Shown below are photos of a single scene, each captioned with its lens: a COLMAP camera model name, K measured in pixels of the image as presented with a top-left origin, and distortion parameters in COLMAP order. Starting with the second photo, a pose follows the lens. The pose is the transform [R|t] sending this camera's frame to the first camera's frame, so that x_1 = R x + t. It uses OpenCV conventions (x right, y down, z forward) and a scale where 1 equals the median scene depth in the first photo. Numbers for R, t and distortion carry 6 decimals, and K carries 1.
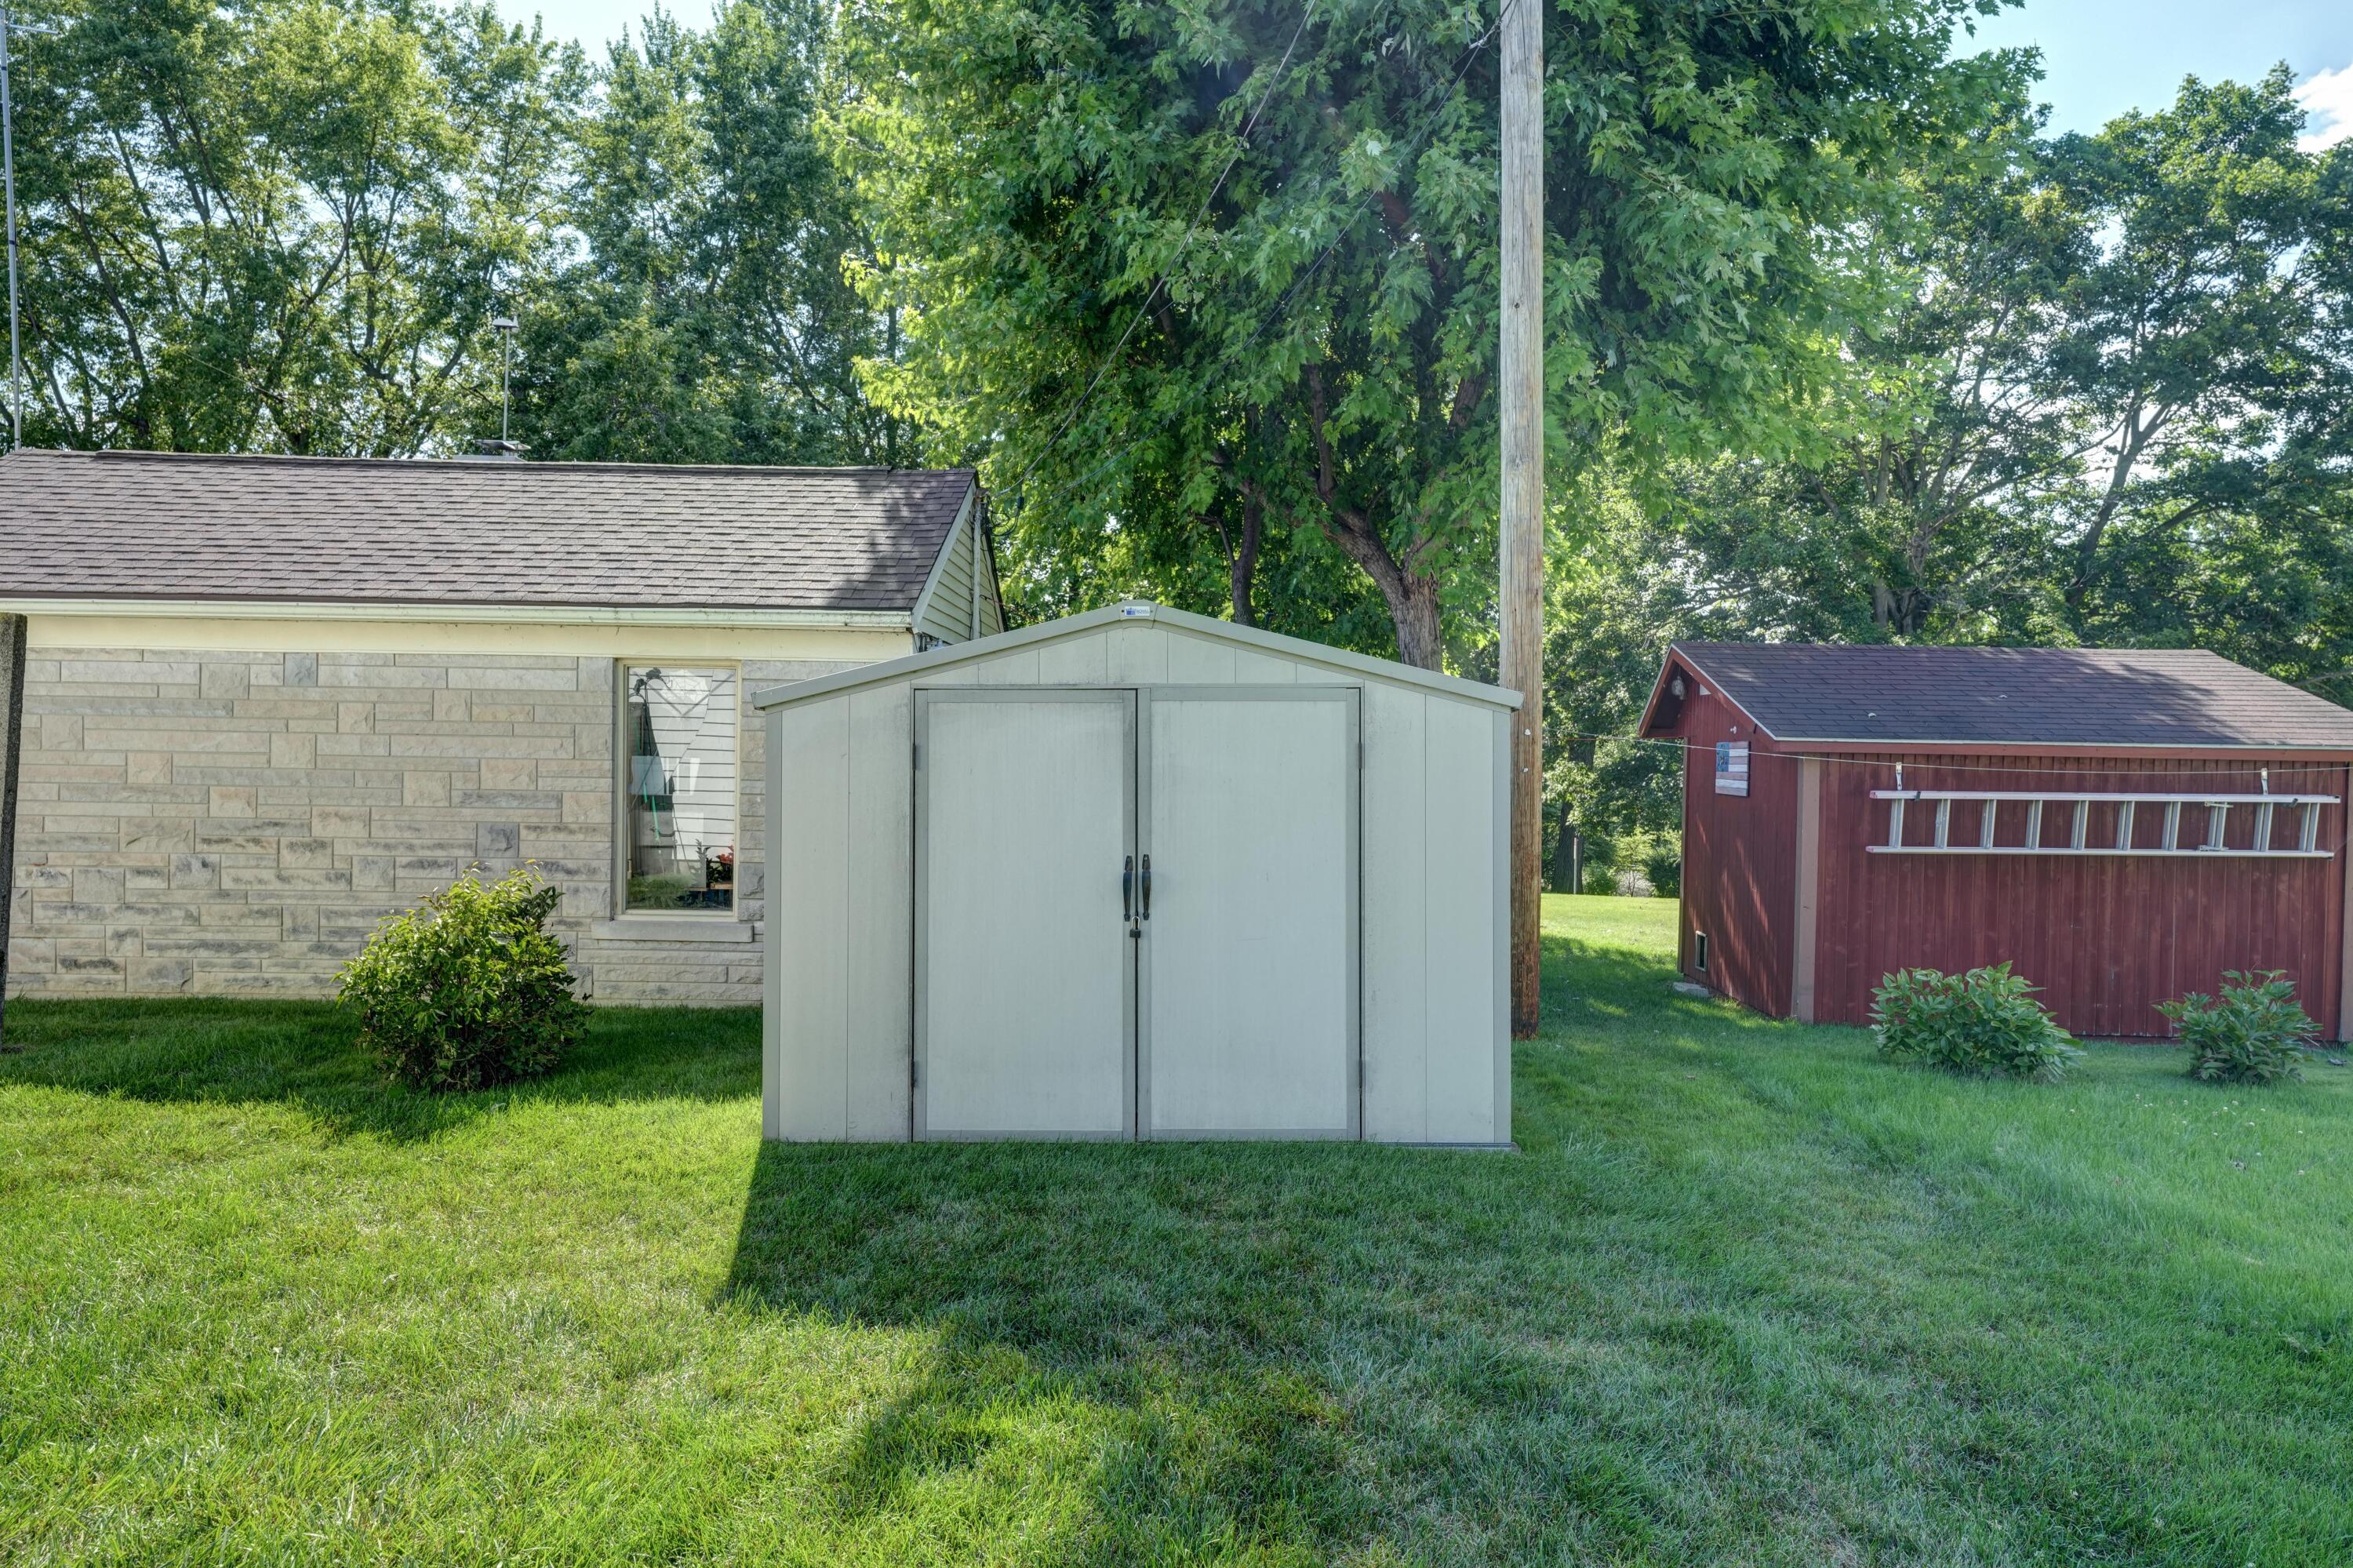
lens RADIAL K [[1656.9, 0, 1176.5], [0, 1656.9, 784.0], [0, 0, 1]] dist [0.002105, 0.001263]
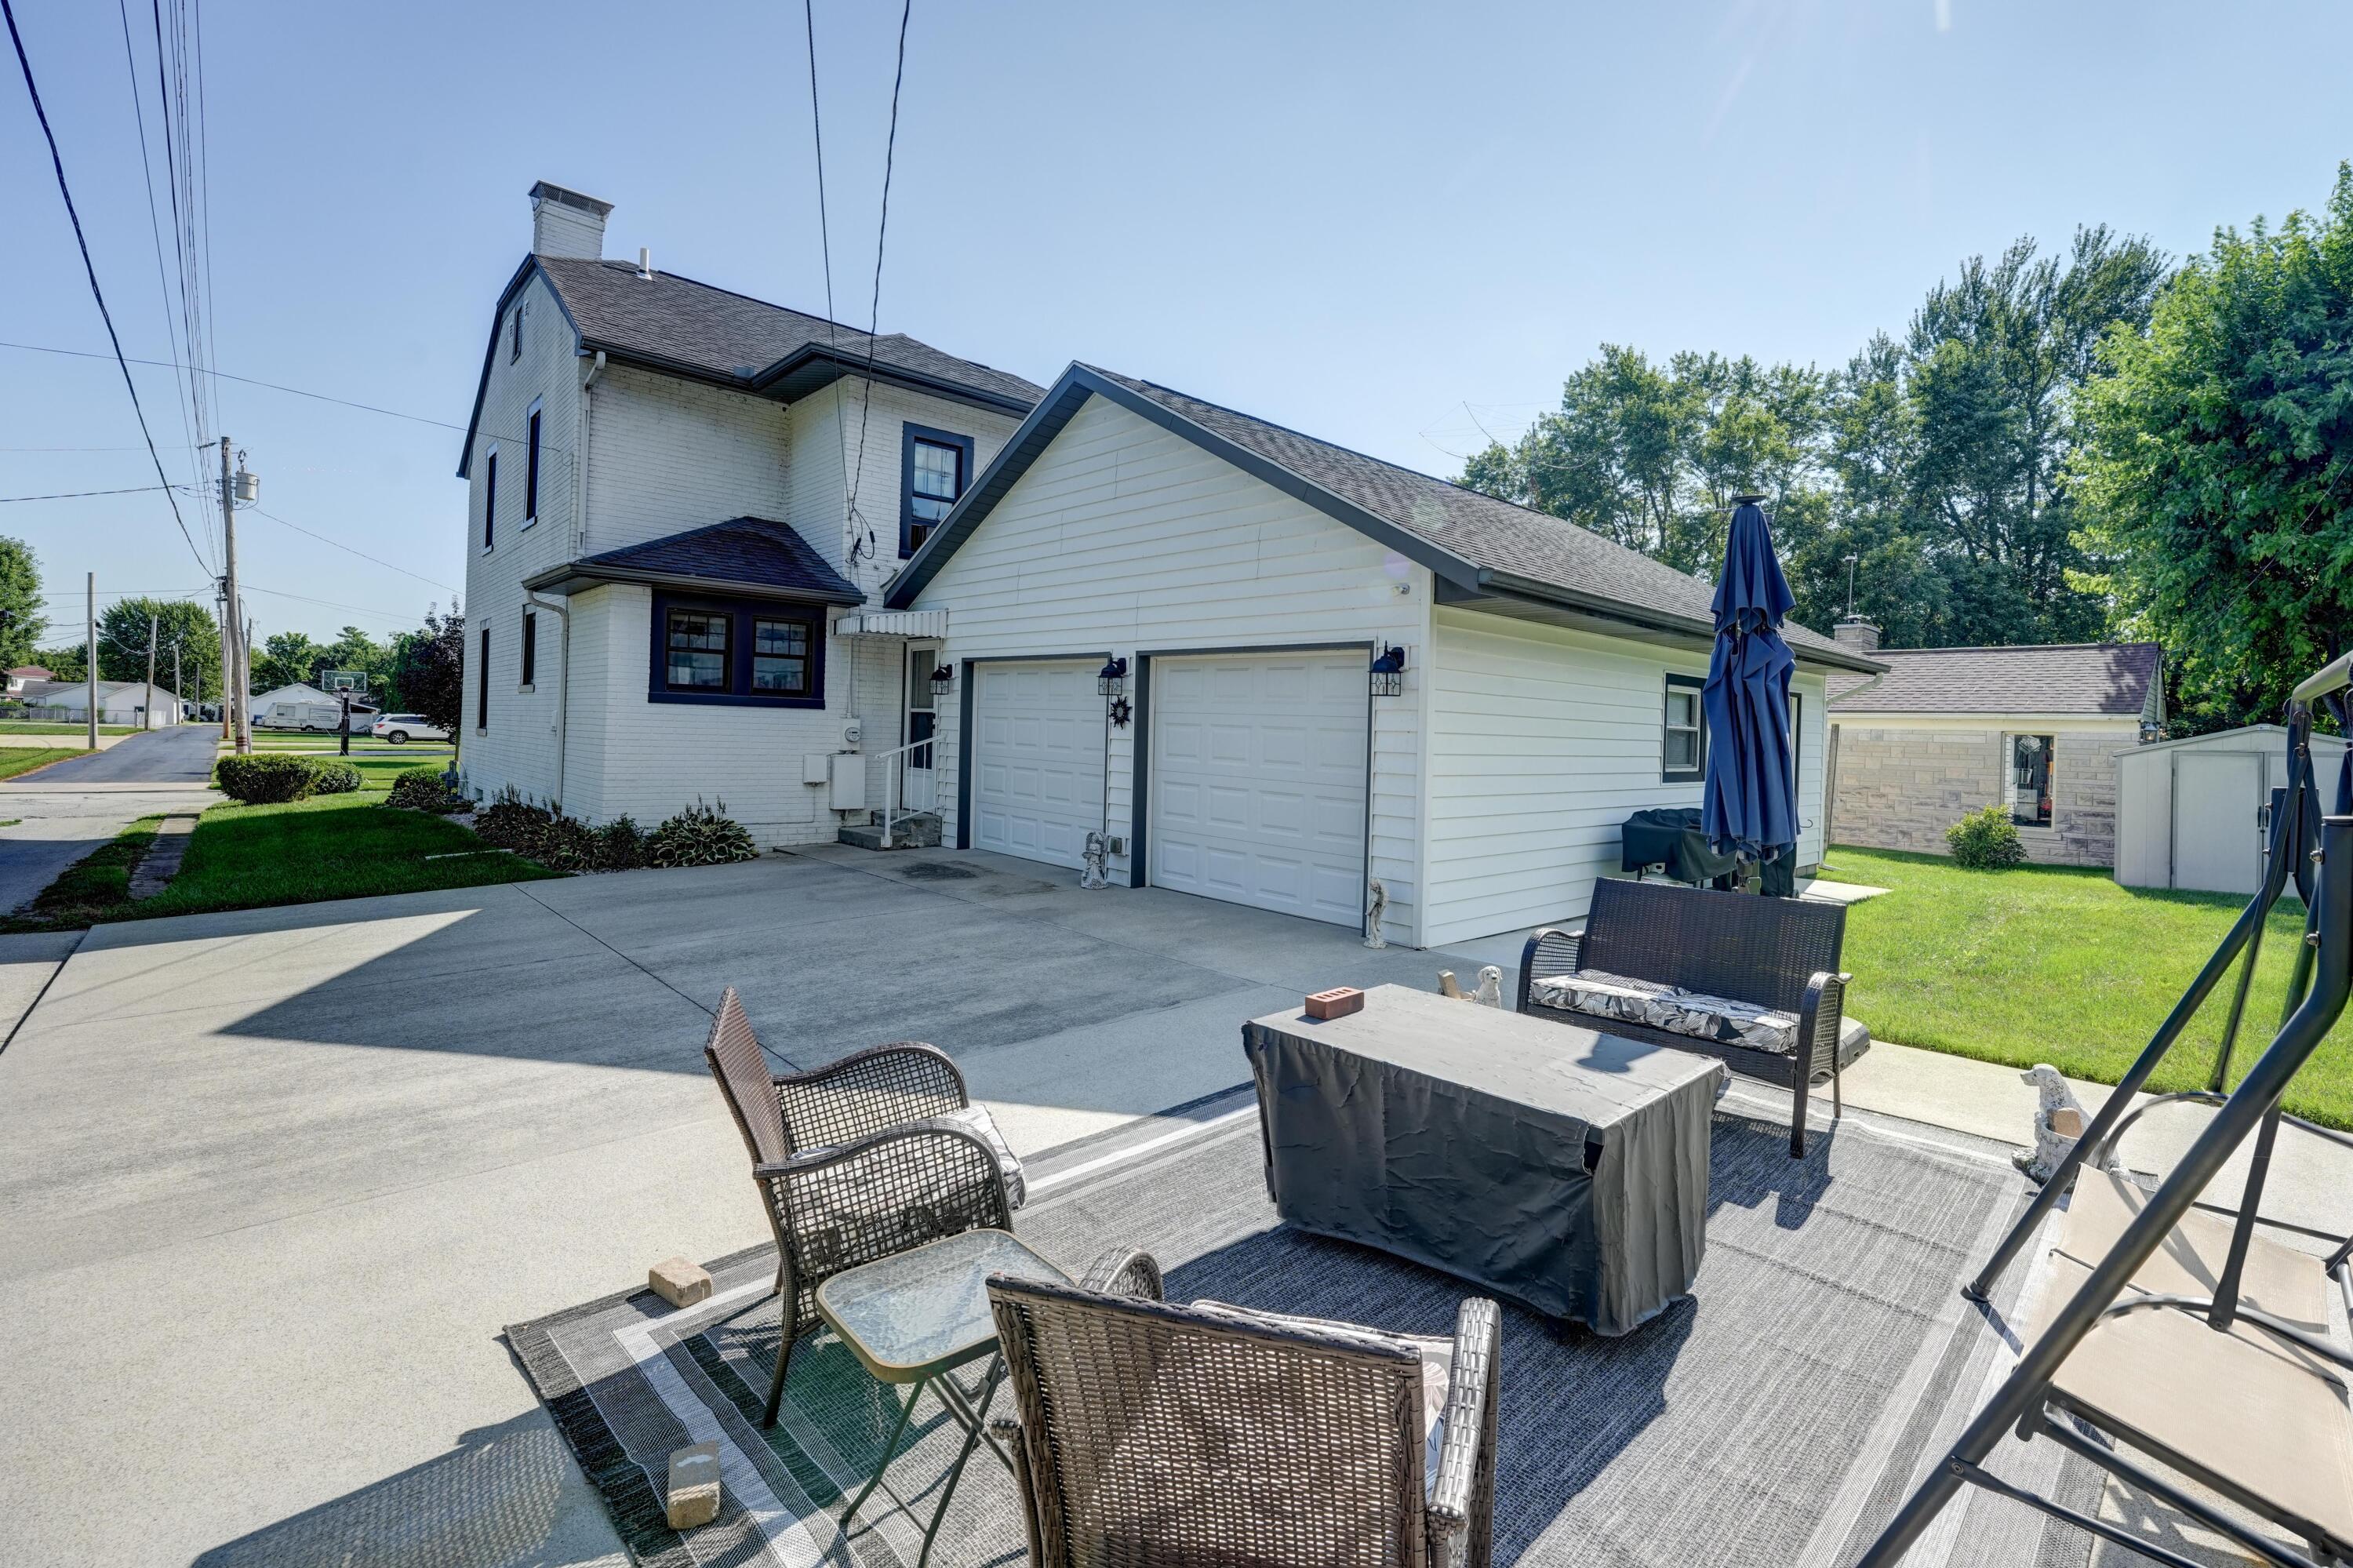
lens RADIAL K [[1039.1, 0, 1182.2], [0, 1039.1, 732.5], [0, 0, 1]] dist [-0.039583, 0.000026]
pose [[0.662445, 0.004942, -0.749094, 0.012814], [-0.033960, 0.999148, -0.023440, 0.009625], [0.748340, 0.040967, 0.662049, -1.040581]]
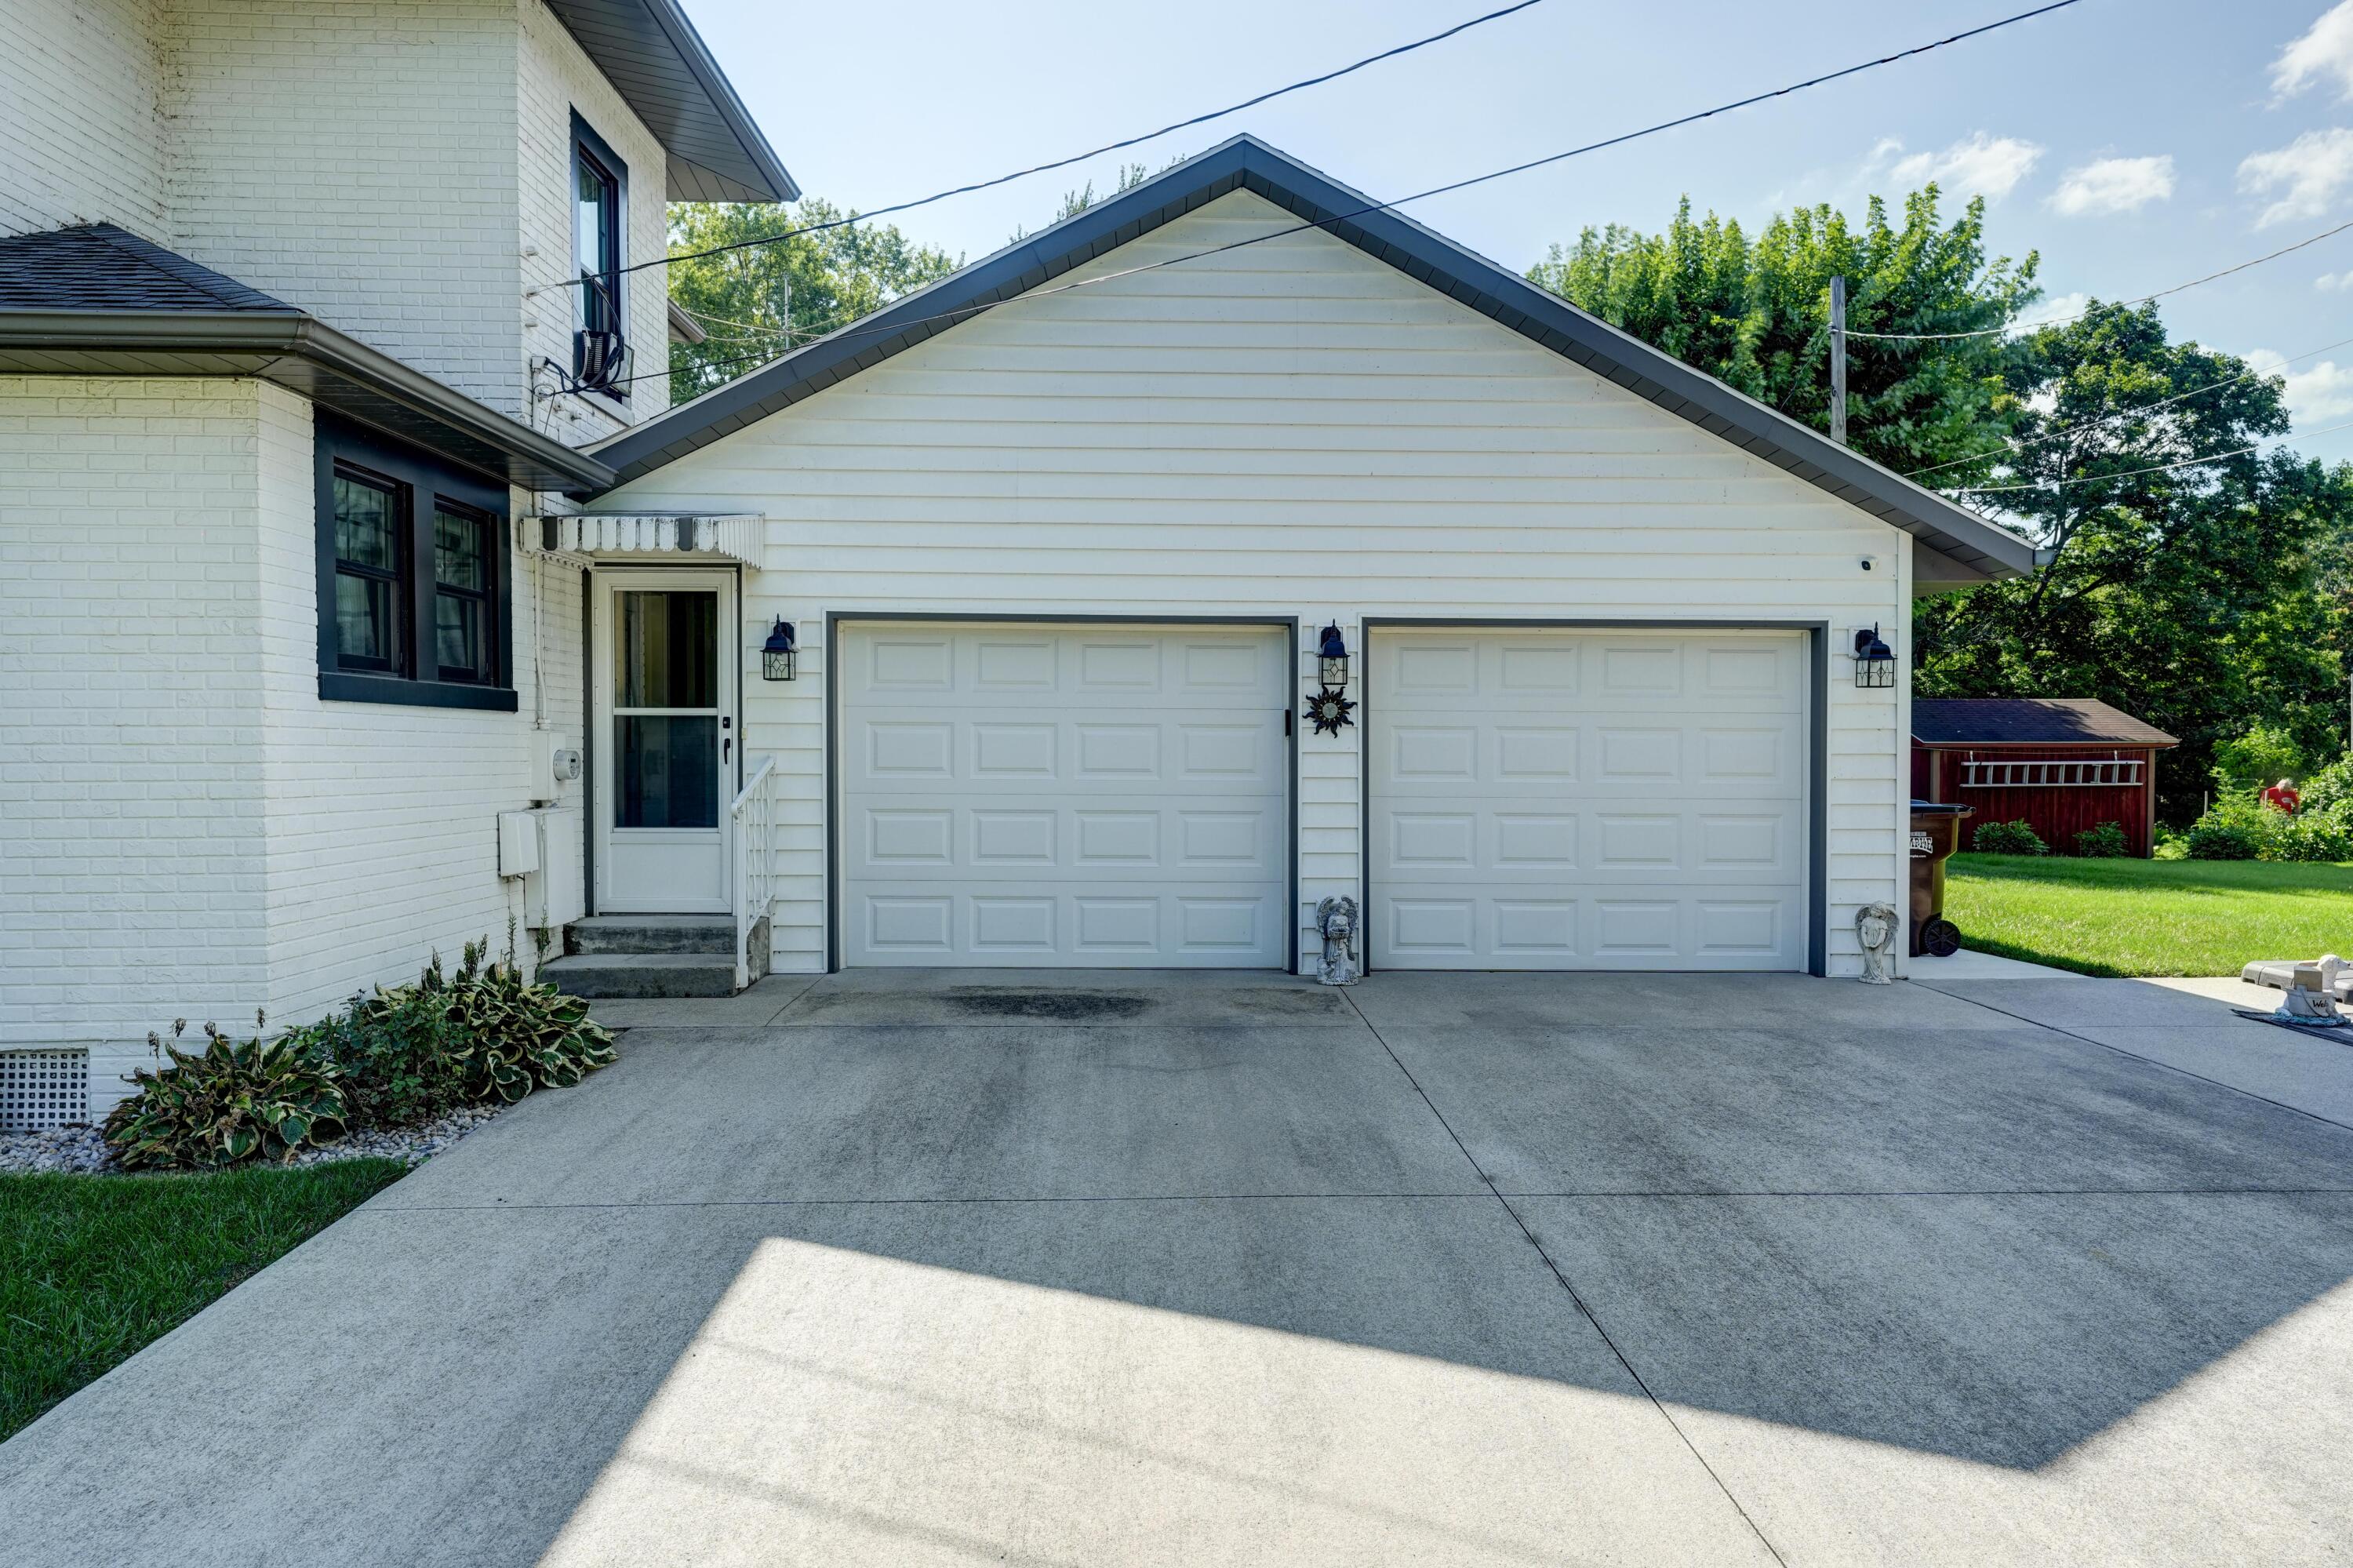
lens RADIAL K [[1539.0, 0, 1176.5], [0, 1539.0, 784.0], [0, 0, 1]] dist [-0.007537, -0.001625]
pose [[0.999842, -0.017648, -0.002326, -0.774777], [0.017654, 0.999841, 0.002477, 0.010229], [0.002282, -0.002518, 0.999994, -1.348598]]
